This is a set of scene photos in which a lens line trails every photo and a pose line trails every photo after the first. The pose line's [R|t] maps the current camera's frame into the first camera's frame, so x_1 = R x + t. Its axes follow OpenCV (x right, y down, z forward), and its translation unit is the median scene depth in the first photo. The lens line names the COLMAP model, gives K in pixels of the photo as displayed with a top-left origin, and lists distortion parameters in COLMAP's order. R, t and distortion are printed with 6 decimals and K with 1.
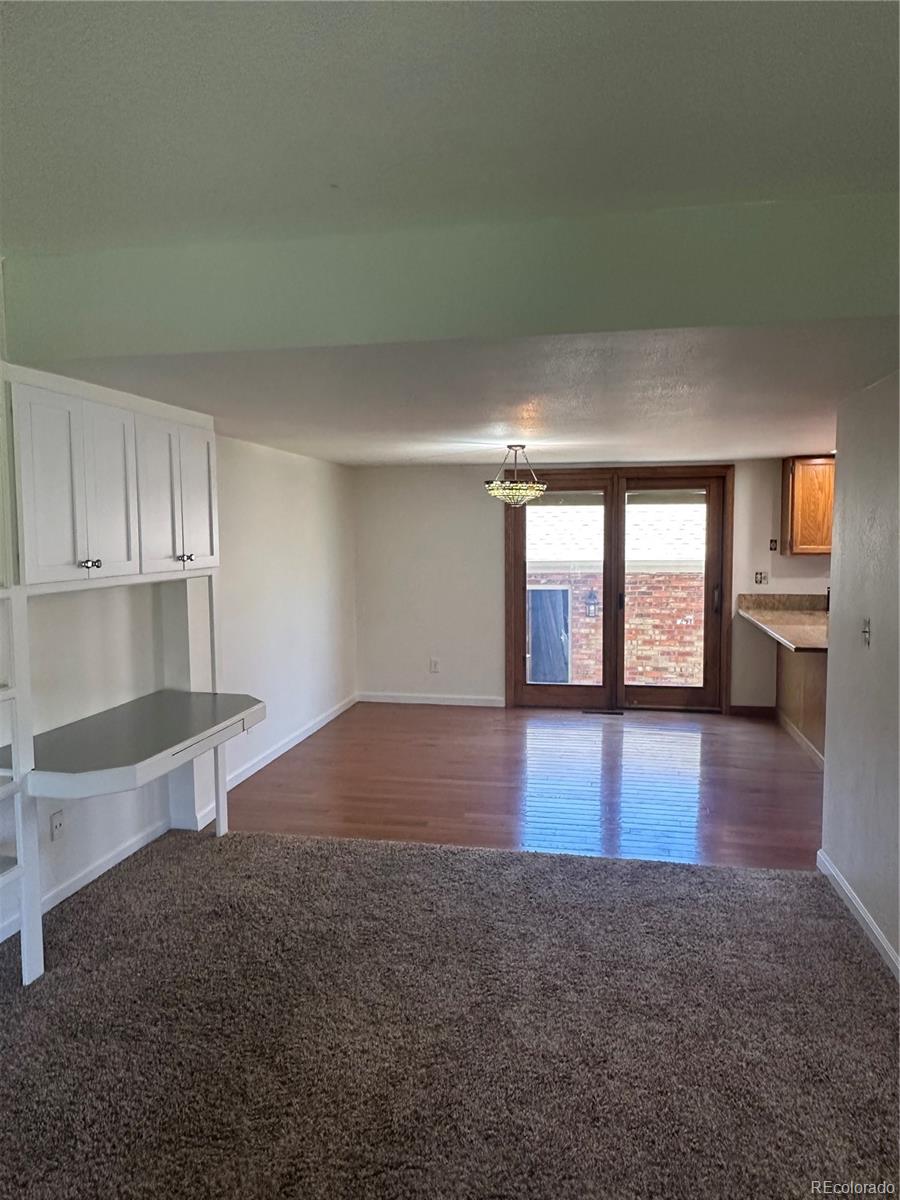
lens RADIAL K [[803.1, 0, 447.5], [0, 803.1, 600.7], [0, 0, 1]] dist [-0.004196, 0.000048]
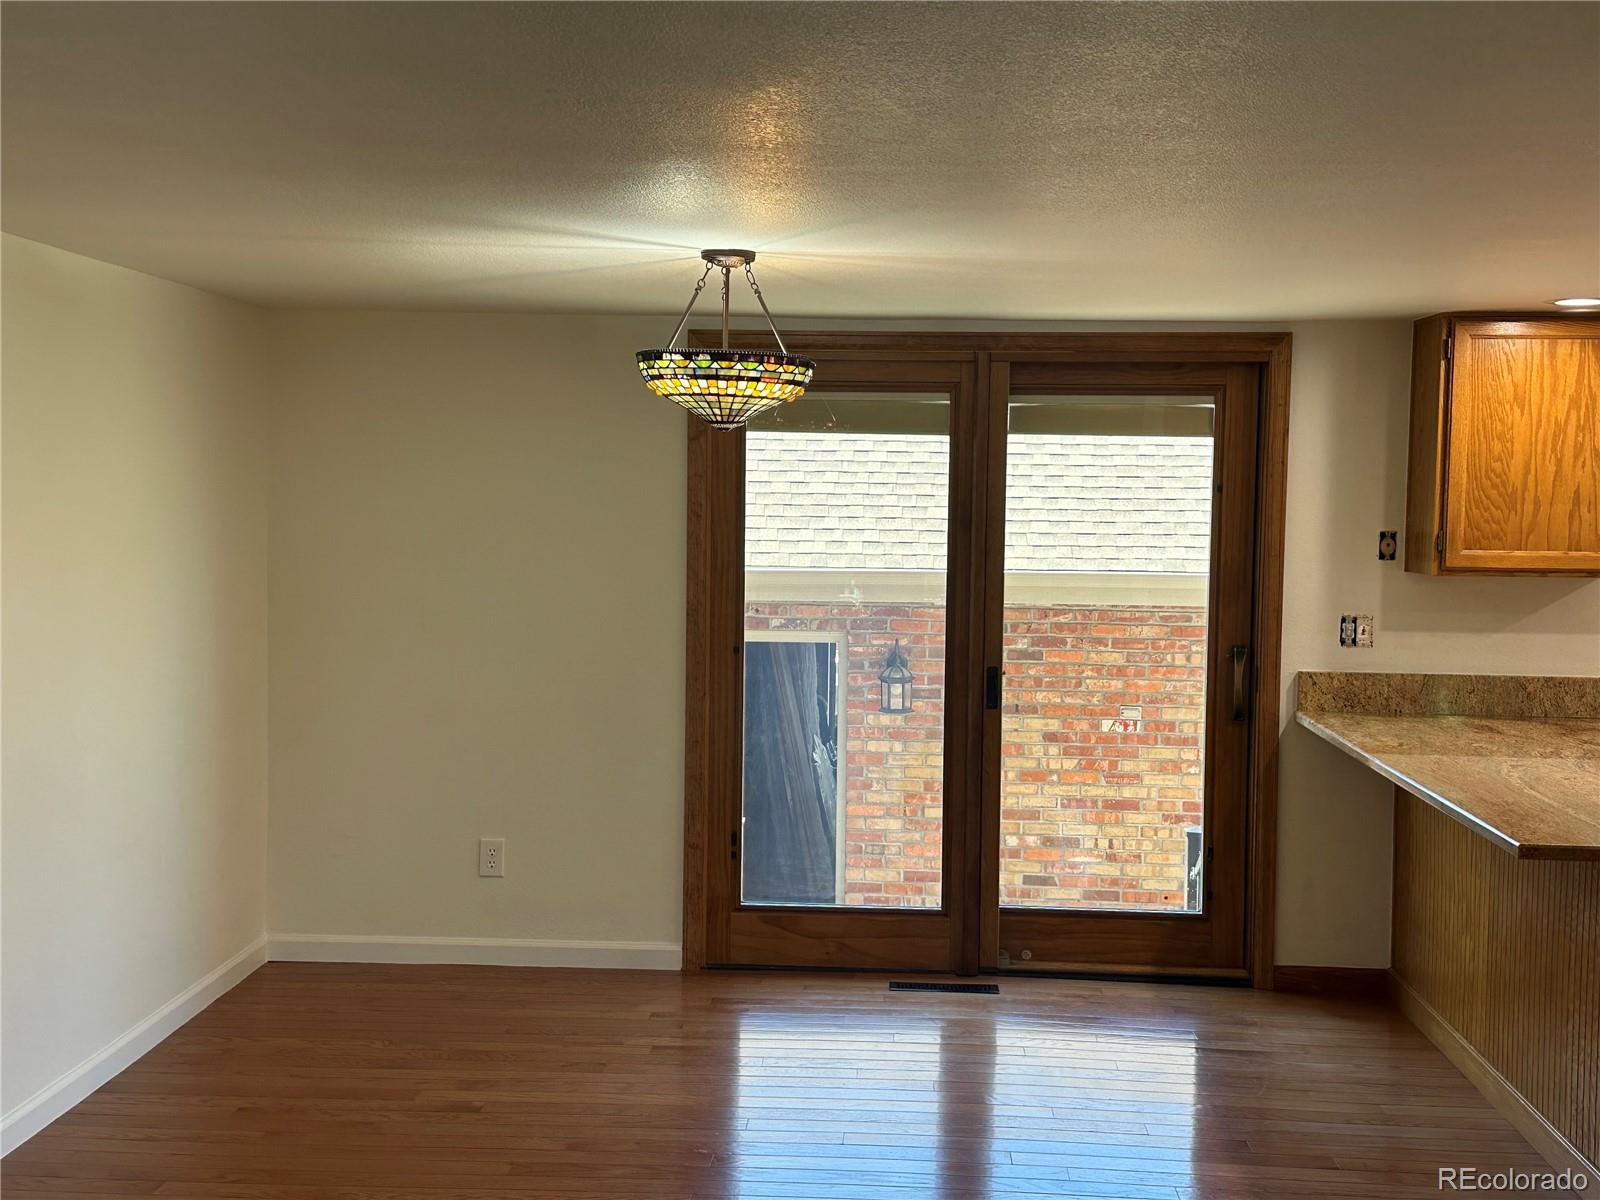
lens RADIAL K [[1866.5, 0, 800.8], [0, 1866.5, 604.4], [0, 0, 1]] dist [0.149324, 0.000000]
pose [[0.990230, 0.012807, 0.138851, 0.003970], [-0.009082, 0.999583, -0.027426, -0.013788], [-0.139144, 0.025897, 0.989933, 0.141758]]
